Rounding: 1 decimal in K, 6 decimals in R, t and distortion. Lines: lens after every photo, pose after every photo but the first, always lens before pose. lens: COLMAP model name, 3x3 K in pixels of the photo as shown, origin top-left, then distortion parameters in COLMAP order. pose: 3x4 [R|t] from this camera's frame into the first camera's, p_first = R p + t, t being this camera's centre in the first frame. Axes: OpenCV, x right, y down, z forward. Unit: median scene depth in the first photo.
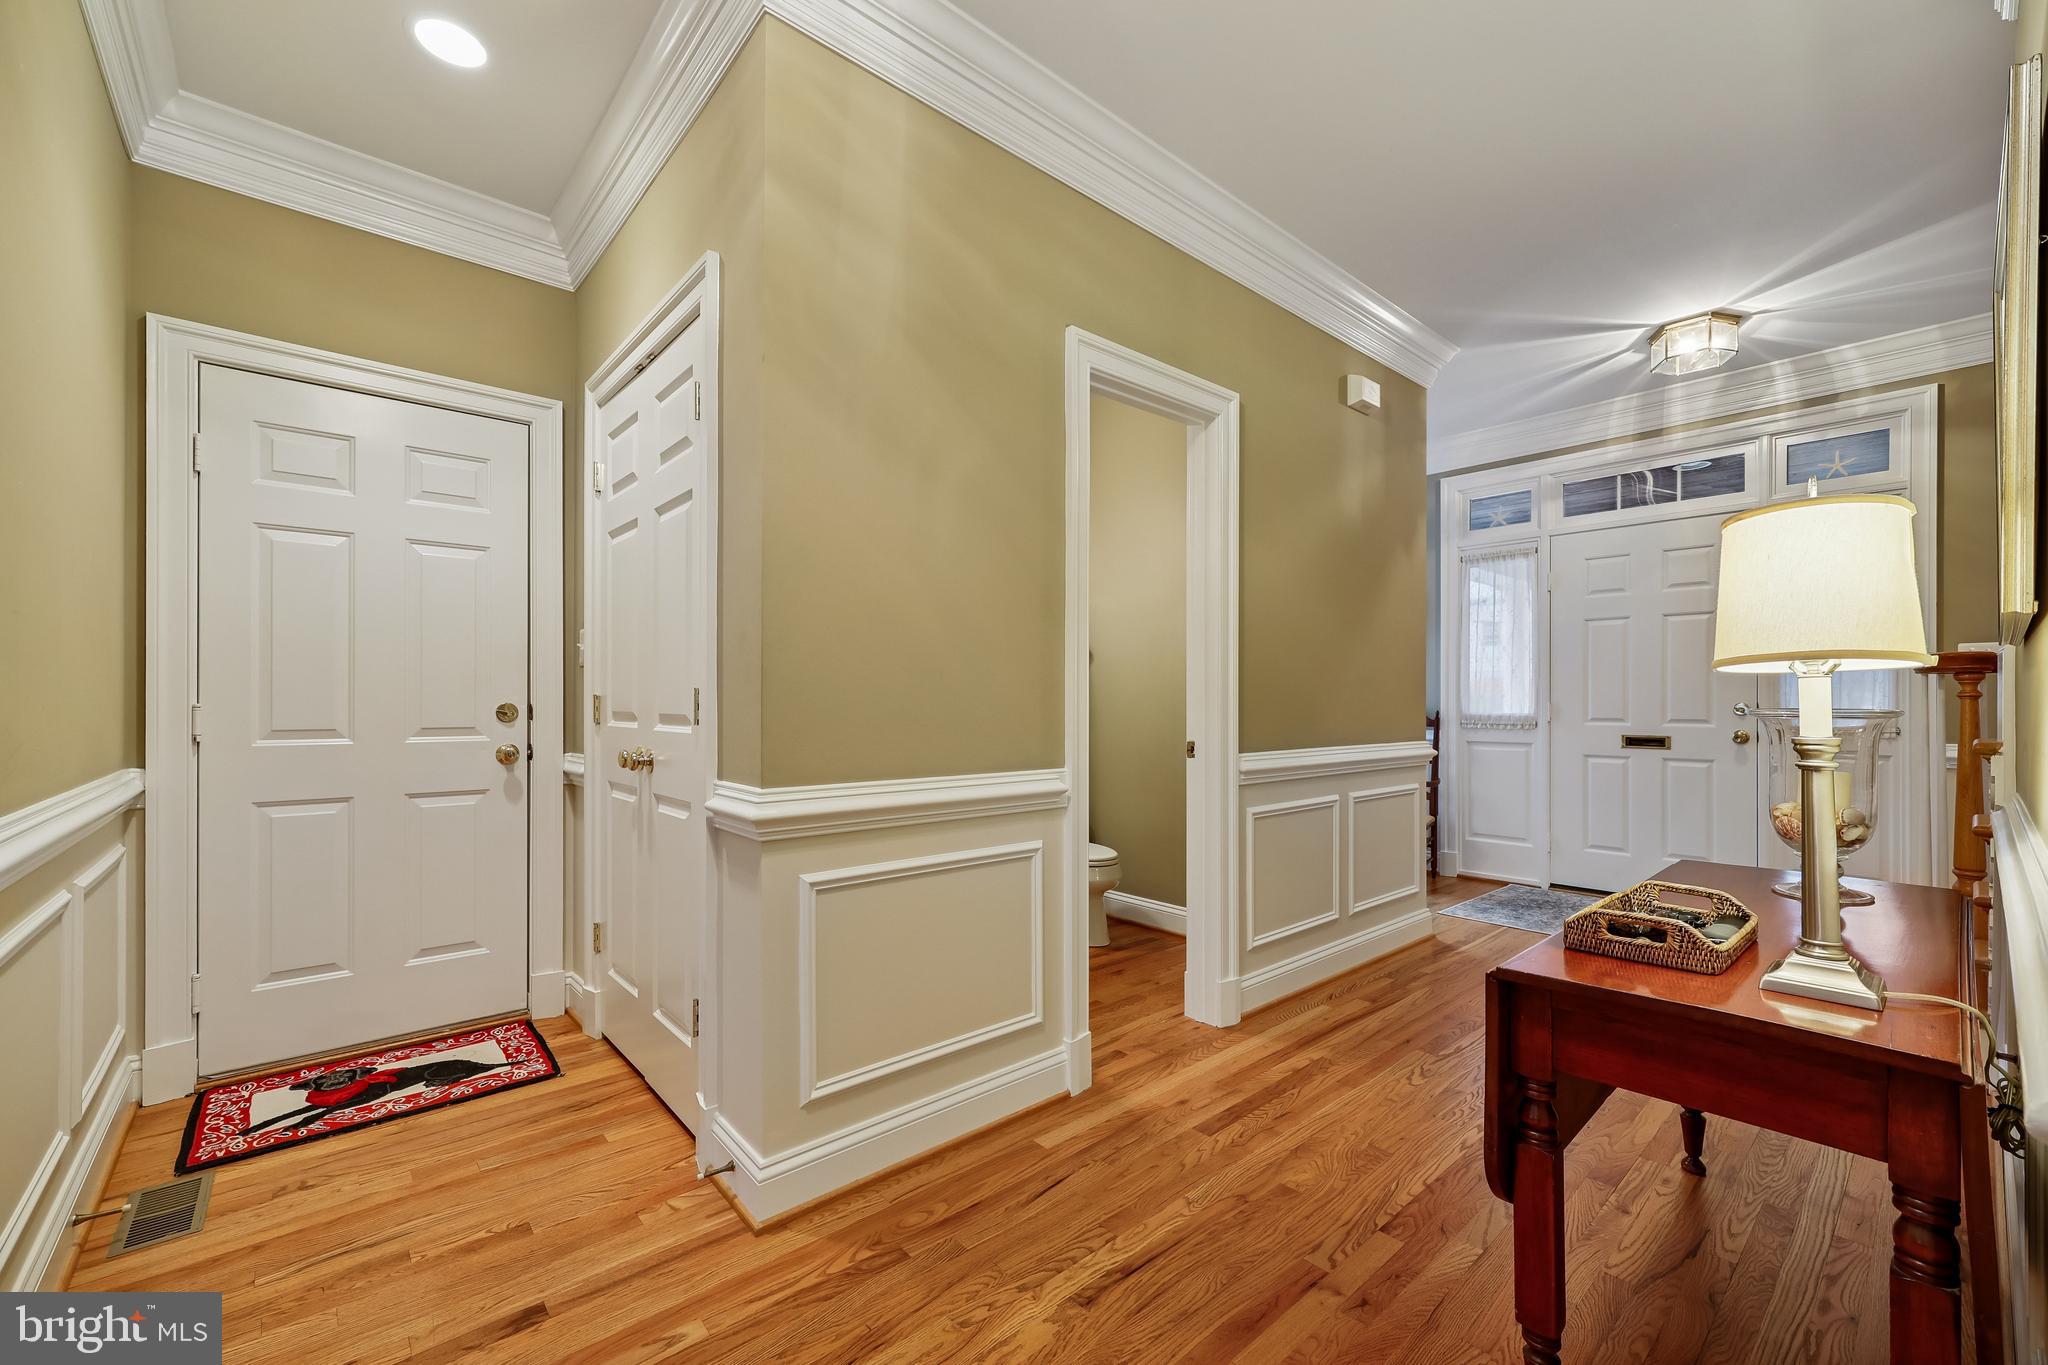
lens RADIAL K [[822.8, 0, 1031.1], [0, 822.8, 699.0], [0, 0, 1]] dist [0.000219, -0.000264]
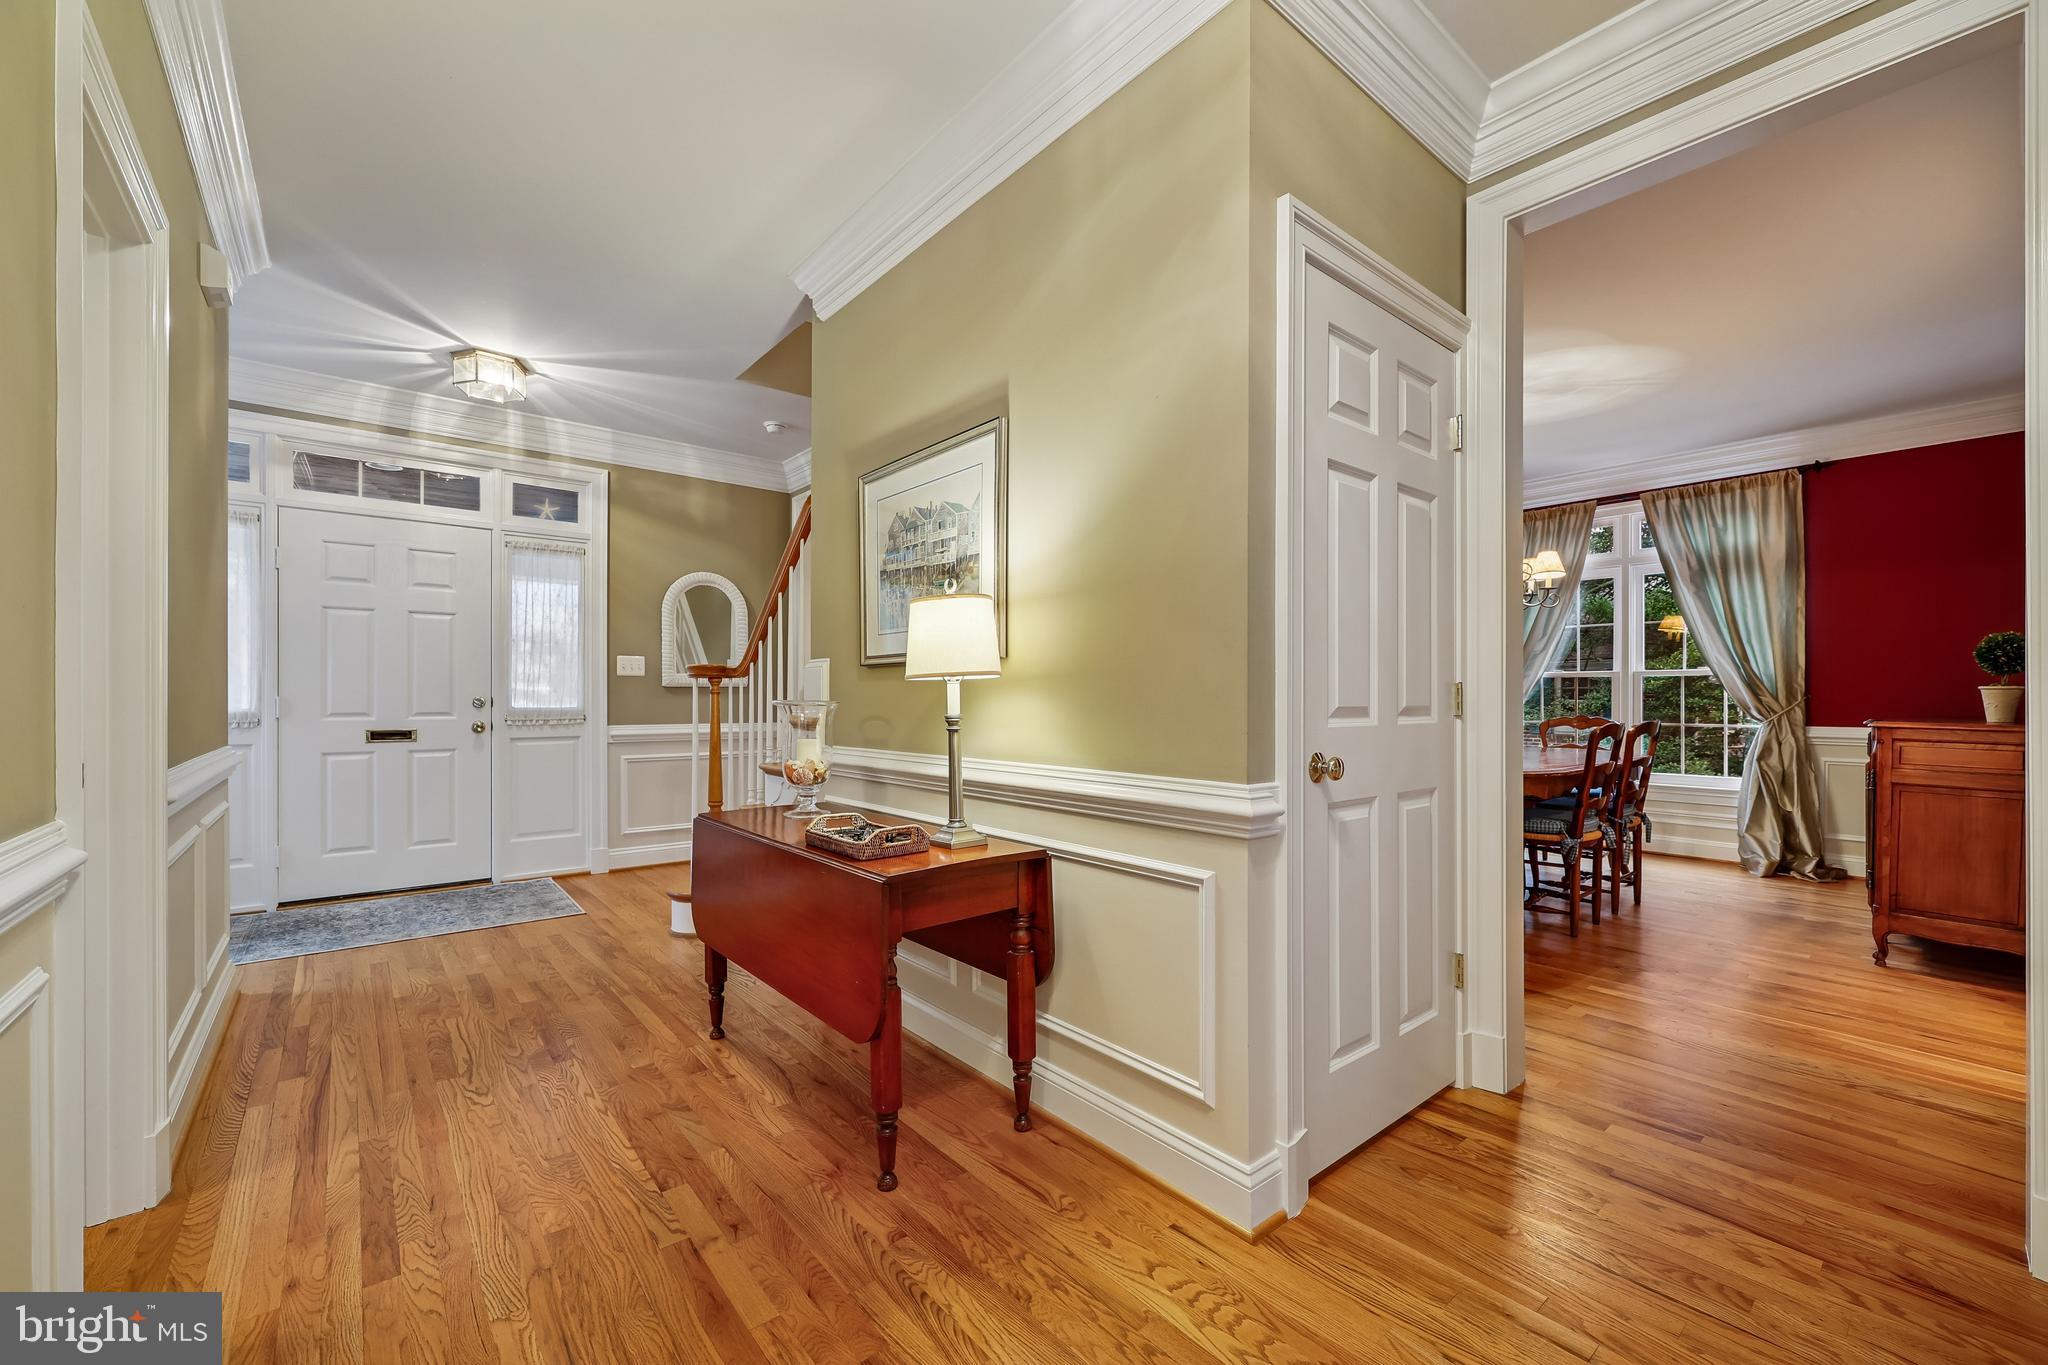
lens RADIAL K [[834.6, 0, 1024.7], [0, 834.6, 697.2], [0, 0, 1]] dist [0.000470, -0.000265]
pose [[0.030664, 0.000474, 0.999530, -0.300082], [-0.004952, 0.999988, -0.000322, 0.001977], [-0.999517, -0.004940, 0.030666, 0.234598]]
